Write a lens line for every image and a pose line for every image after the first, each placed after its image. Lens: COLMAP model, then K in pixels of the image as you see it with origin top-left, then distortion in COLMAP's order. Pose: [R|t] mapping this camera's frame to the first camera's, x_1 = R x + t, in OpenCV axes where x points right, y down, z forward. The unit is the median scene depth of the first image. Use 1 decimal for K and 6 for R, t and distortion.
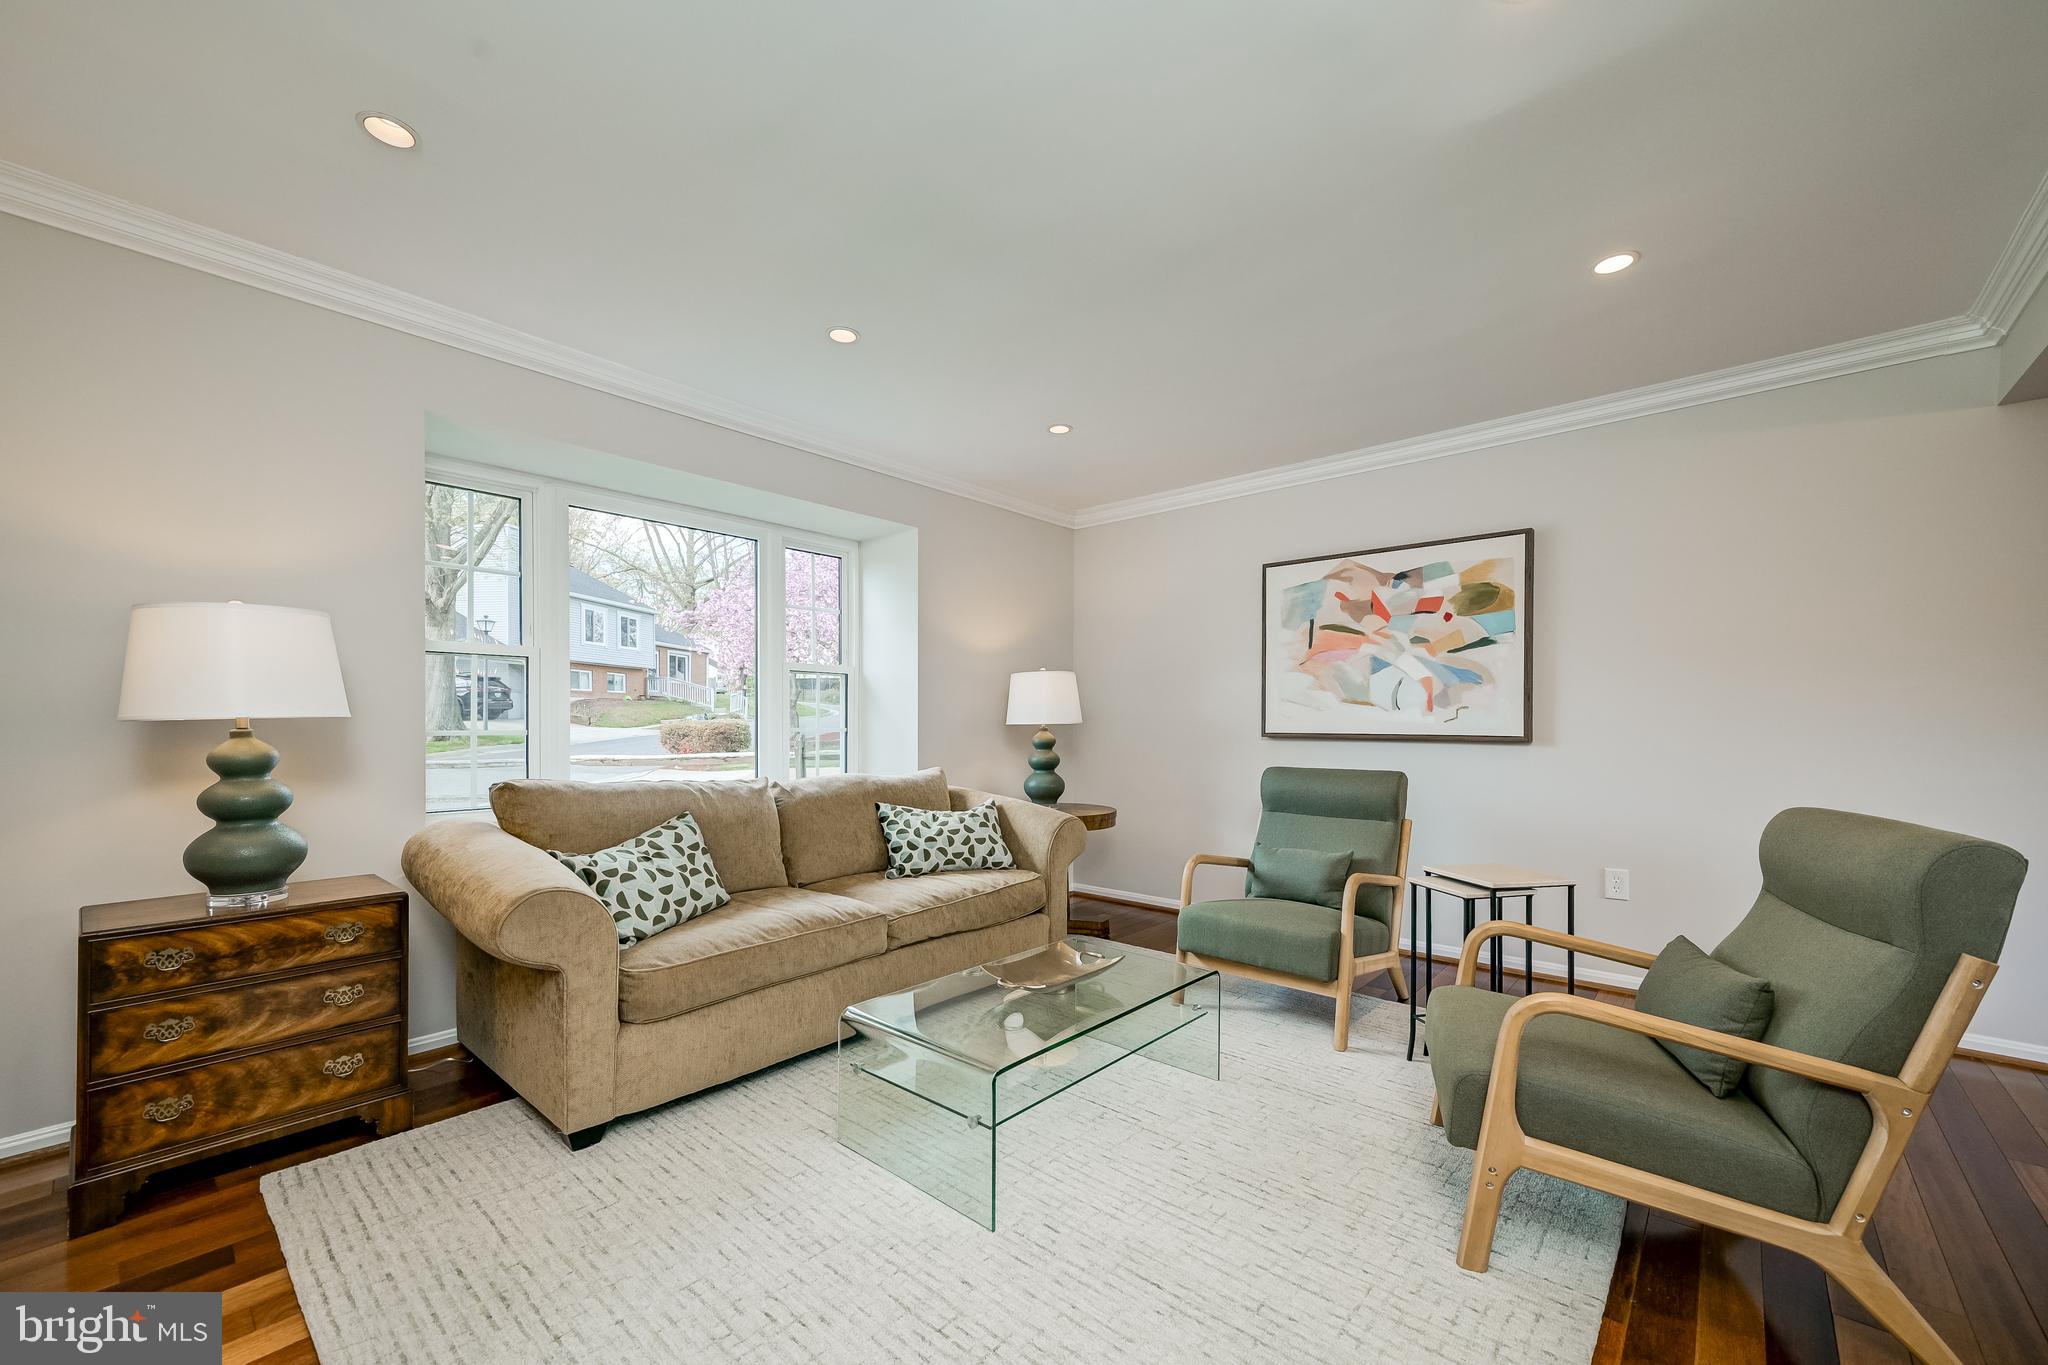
lens RADIAL K [[813.8, 0, 1030.9], [0, 813.8, 720.3], [0, 0, 1]] dist [0.015583, -0.000003]
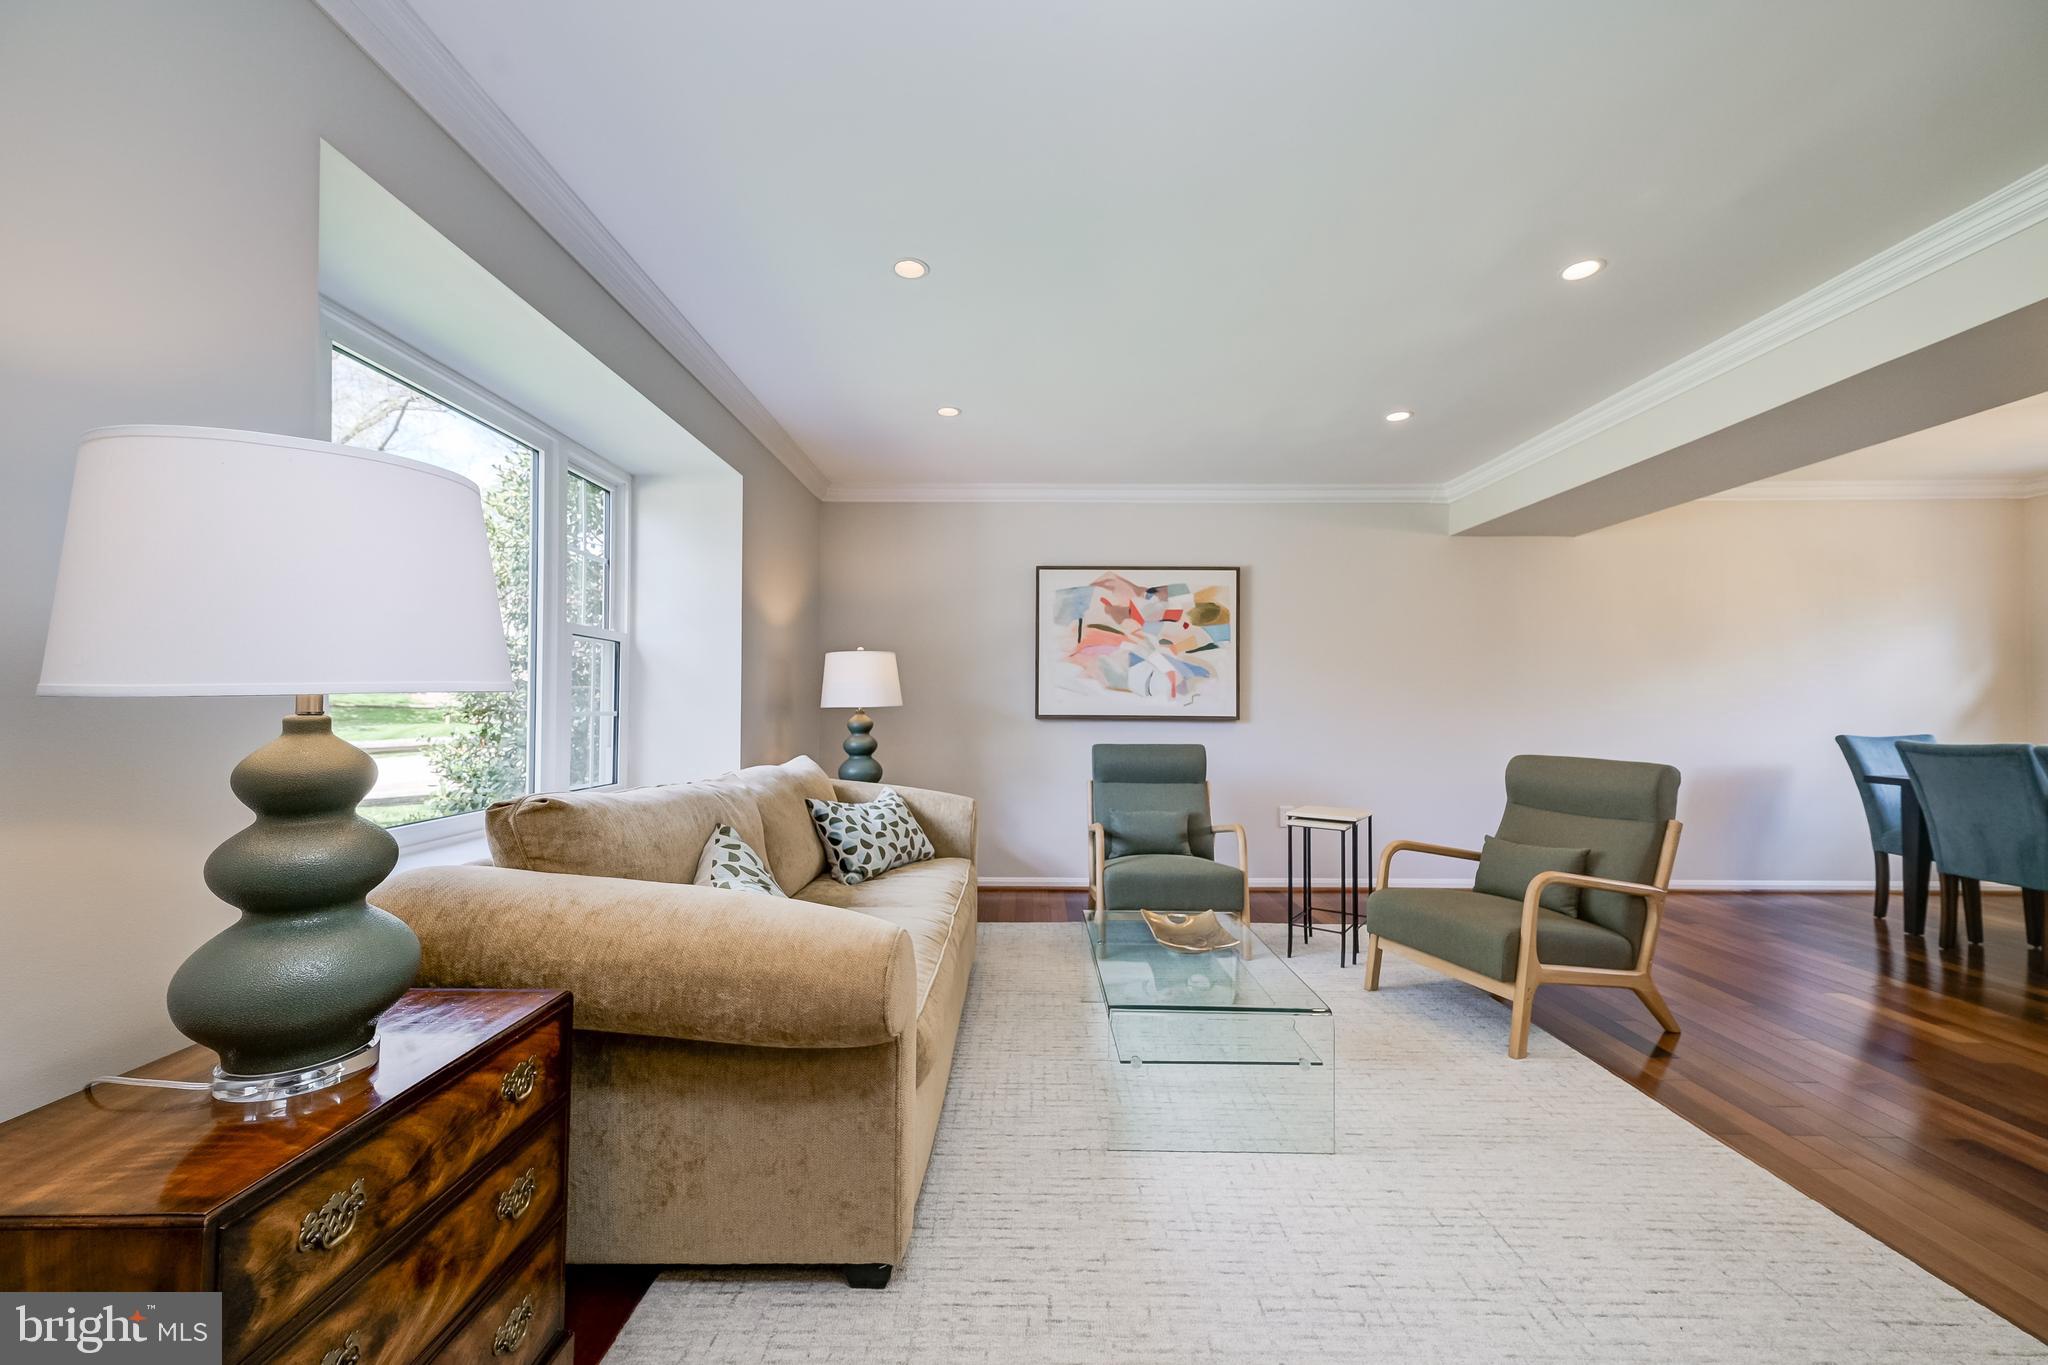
lens RADIAL K [[799.1, 0, 1020.0], [0, 799.1, 689.9], [0, 0, 1]] dist [0.008693, -0.000097]
pose [[0.755377, 0.015863, 0.655099, -0.556061], [-0.005013, 0.999818, -0.018430, 0.001426], [-0.655272, 0.010637, 0.755318, 0.218112]]
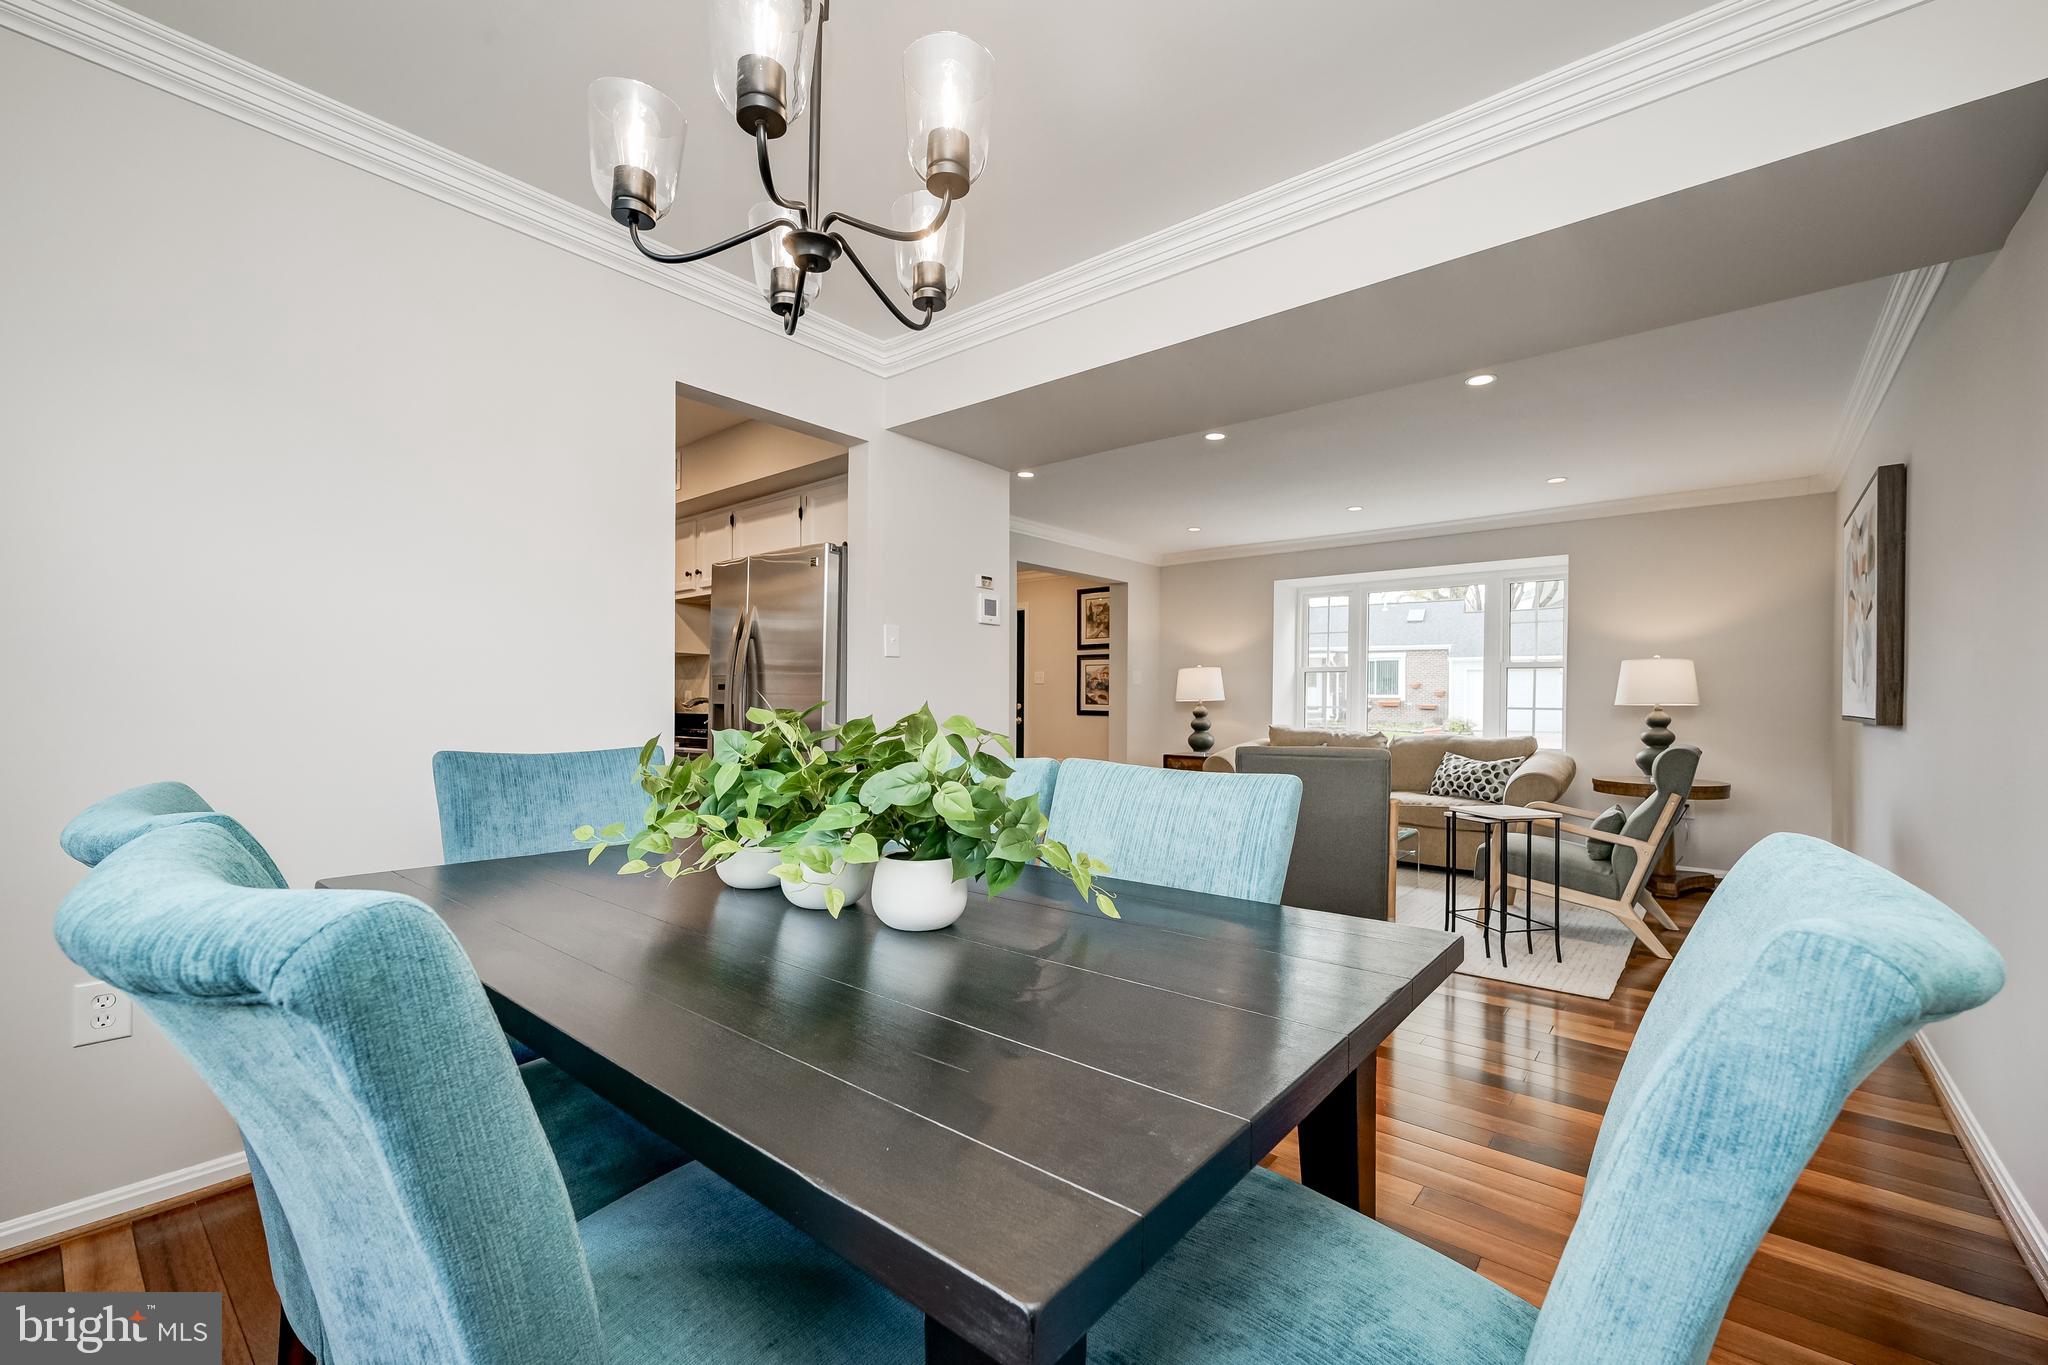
lens RADIAL K [[834.1, 0, 1020.7], [0, 834.1, 707.7], [0, 0, 1]] dist [-0.000898, -0.000056]
pose [[0.024165, 0.007320, -0.999681, 1.418716], [-0.003485, 0.999968, 0.007238, 0.004051], [0.999702, 0.003309, 0.024190, 0.109502]]
